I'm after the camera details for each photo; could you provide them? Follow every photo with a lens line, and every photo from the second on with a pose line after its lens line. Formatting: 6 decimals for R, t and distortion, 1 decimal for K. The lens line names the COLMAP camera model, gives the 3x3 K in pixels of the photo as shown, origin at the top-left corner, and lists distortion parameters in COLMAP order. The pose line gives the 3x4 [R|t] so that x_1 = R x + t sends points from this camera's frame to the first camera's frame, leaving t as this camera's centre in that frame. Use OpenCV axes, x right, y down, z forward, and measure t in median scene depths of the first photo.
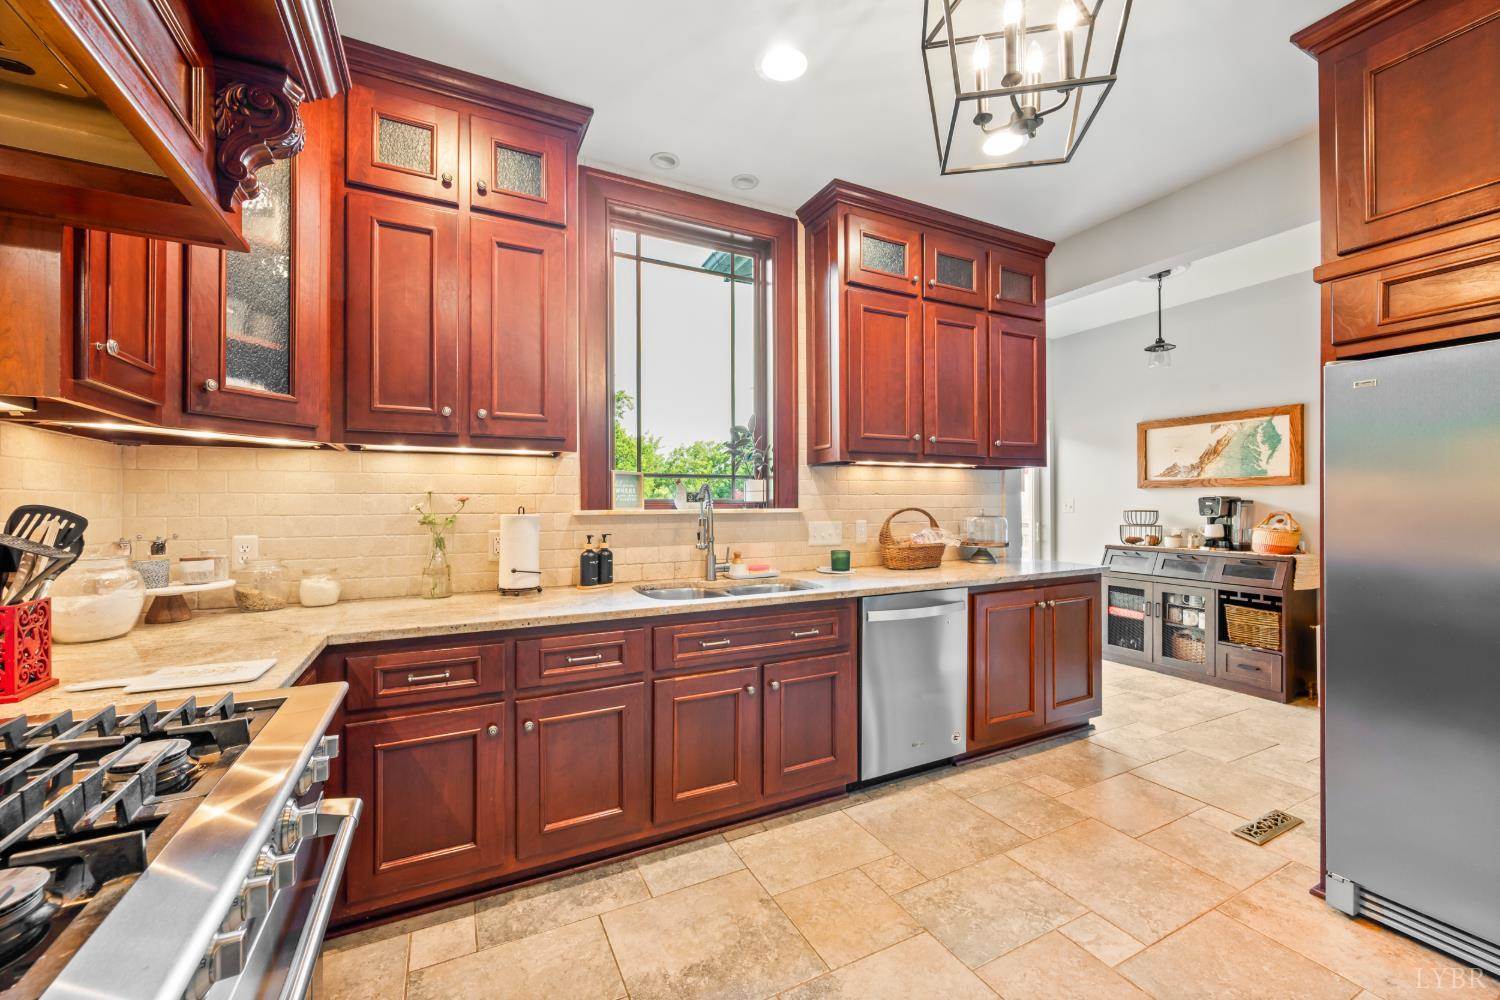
lens RADIAL K [[601.6, 0, 756.0], [0, 601.6, 497.5], [0, 0, 1]] dist [0.001373, 0.000202]
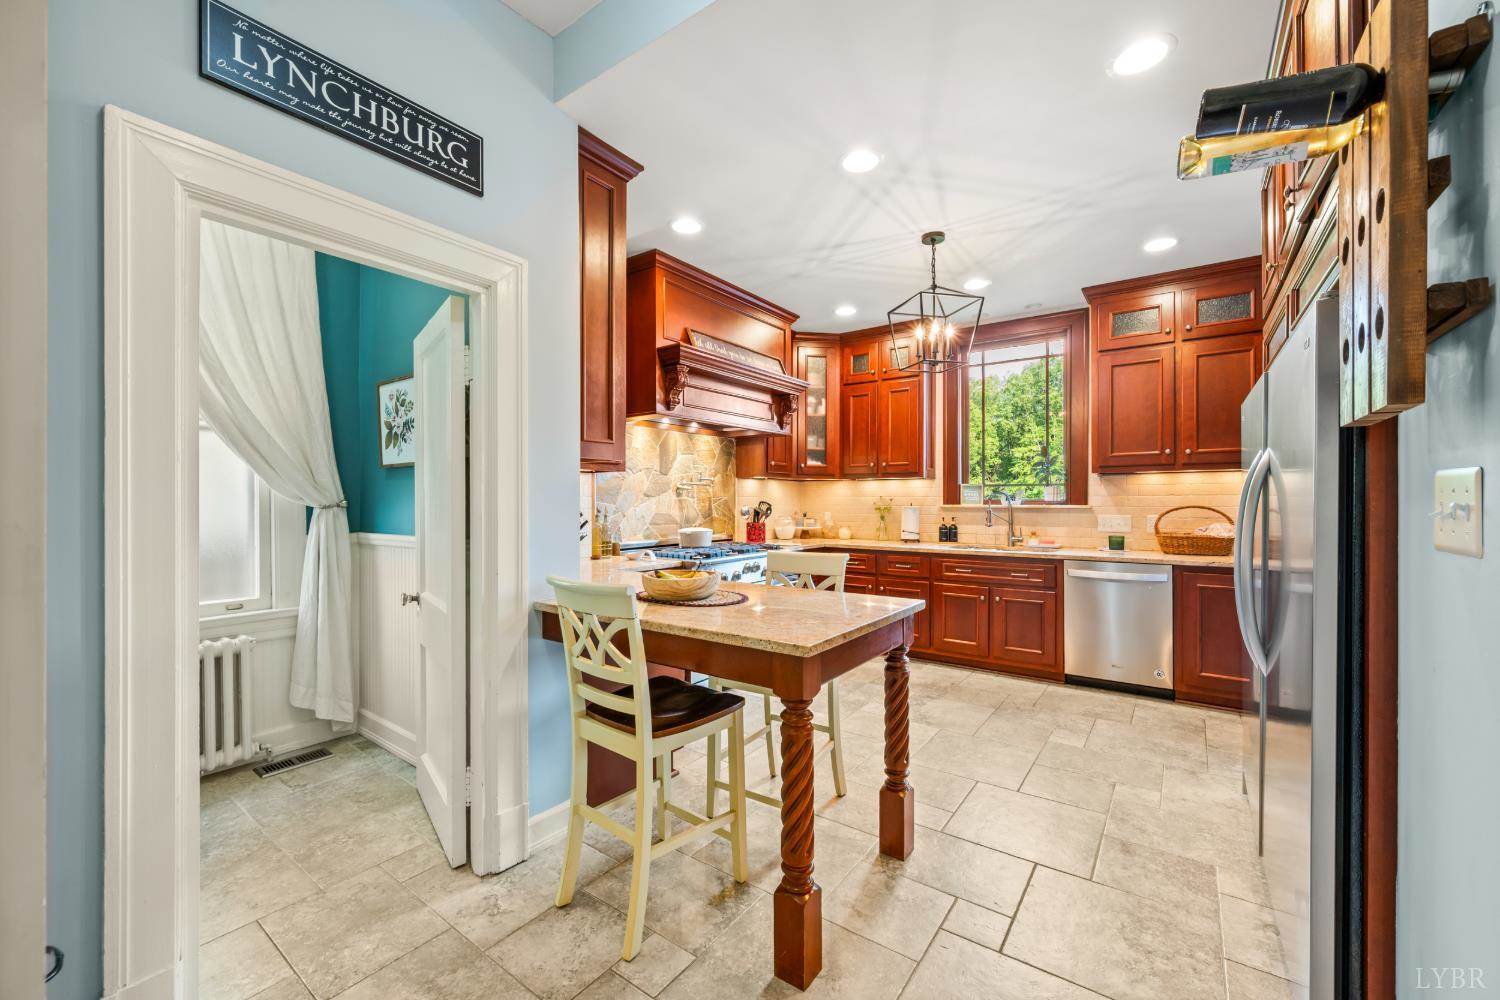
lens RADIAL K [[601.6, 0, 747.7], [0, 601.6, 500.9], [0, 0, 1]] dist [0.001373, 0.000202]
pose [[0.440638, 0.003793, -0.897677, 1.240182], [0.004932, 0.999966, 0.006647, -0.008107], [0.897671, -0.007356, 0.440604, -0.471690]]
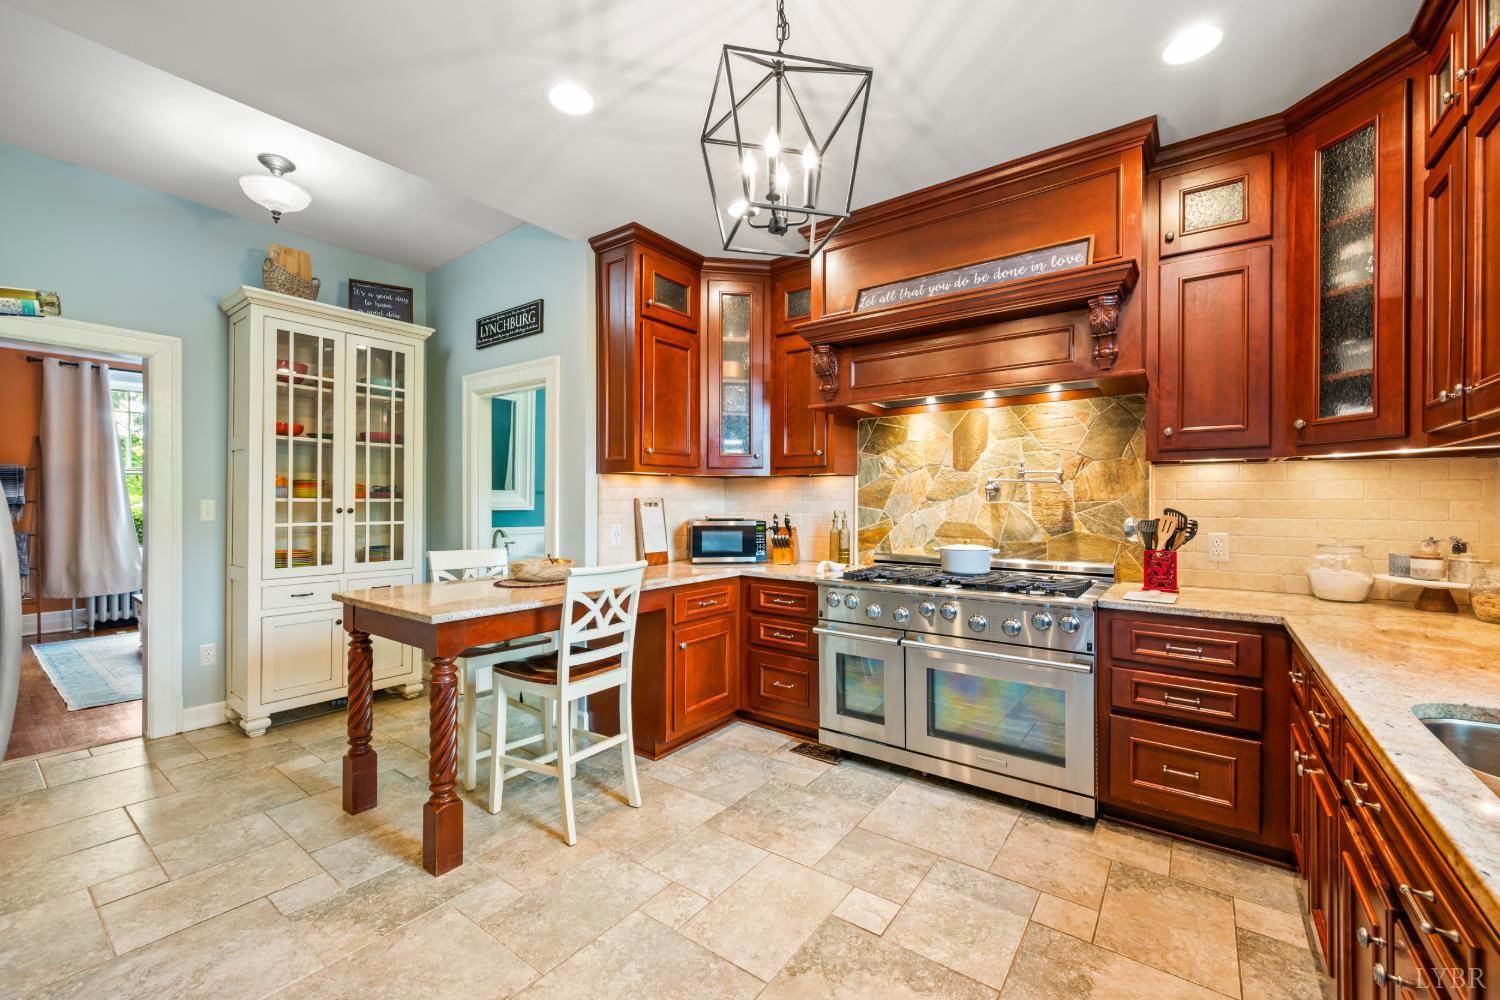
lens RADIAL K [[601.6, 0, 756.3], [0, 601.6, 500.8], [0, 0, 1]] dist [0.001373, 0.000202]
pose [[-0.897122, 0.002219, -0.441778, 0.534790], [0.005127, 0.999972, -0.005389, -0.004367], [0.441753, -0.007099, -0.897108, 1.051369]]
